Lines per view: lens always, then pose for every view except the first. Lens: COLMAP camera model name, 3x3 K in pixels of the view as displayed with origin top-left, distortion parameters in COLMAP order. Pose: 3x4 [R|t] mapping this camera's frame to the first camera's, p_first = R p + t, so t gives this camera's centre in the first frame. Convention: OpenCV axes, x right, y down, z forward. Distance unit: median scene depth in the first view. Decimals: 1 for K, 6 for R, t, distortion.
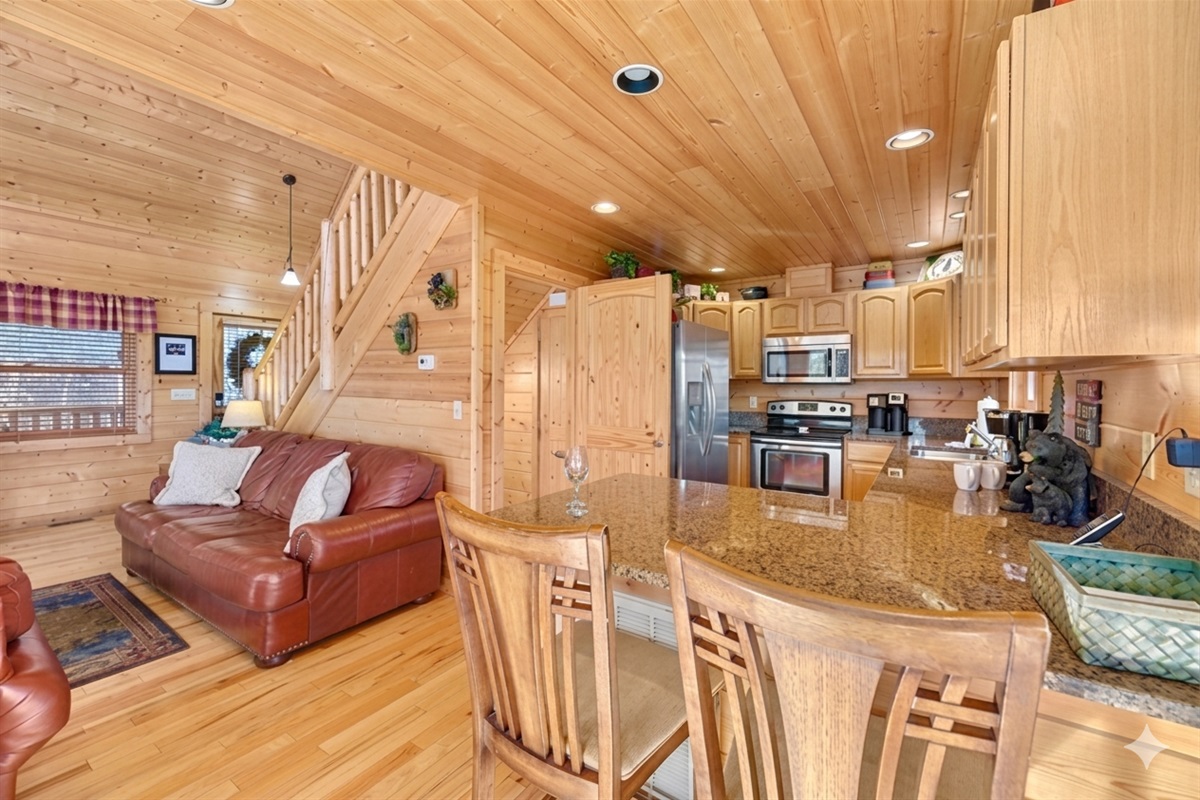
lens RADIAL K [[484.7, 0, 597.0], [0, 484.7, 394.2], [0, 0, 1]] dist [0.000183, 0.000011]
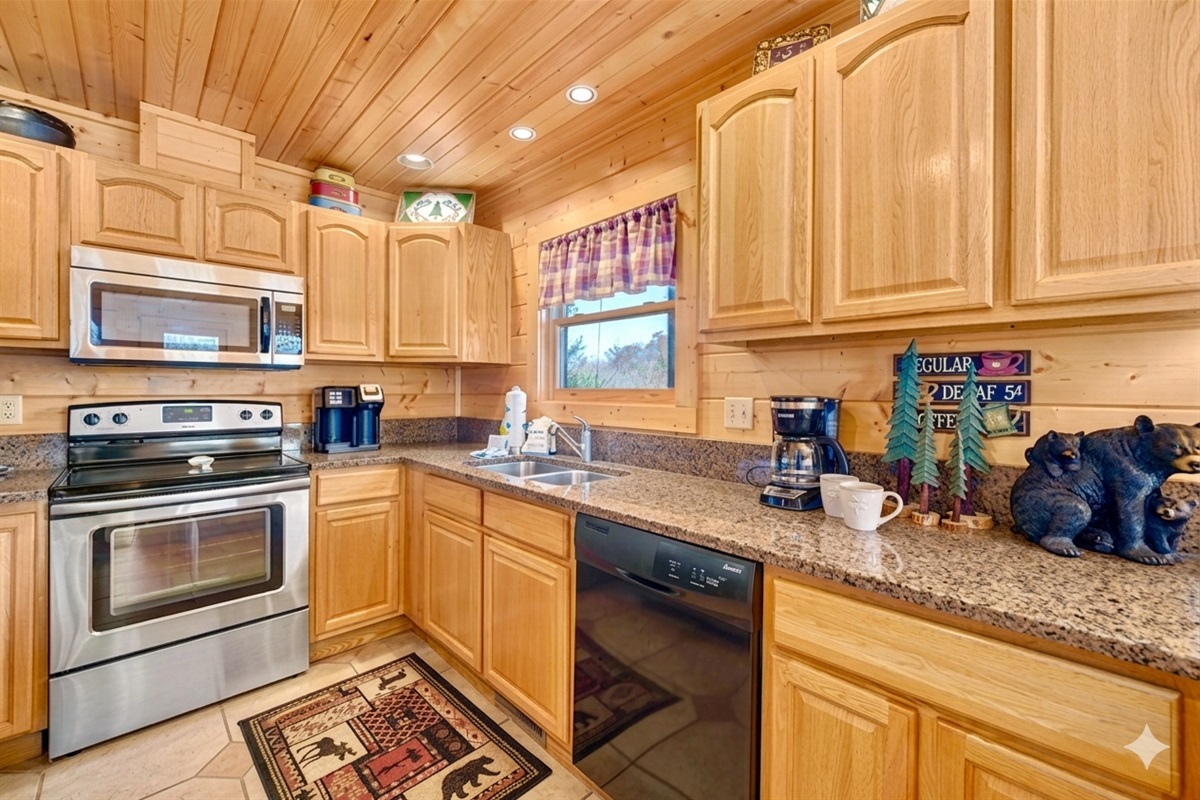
lens RADIAL K [[484.7, 0, 597.0], [0, 484.7, 394.2], [0, 0, 1]] dist [0.000183, 0.000011]
pose [[0.197832, -0.015183, 0.980118, 0.044412], [0.014453, 0.999817, 0.012571, 0.006839], [-0.980129, 0.011679, 0.198015, 0.559508]]
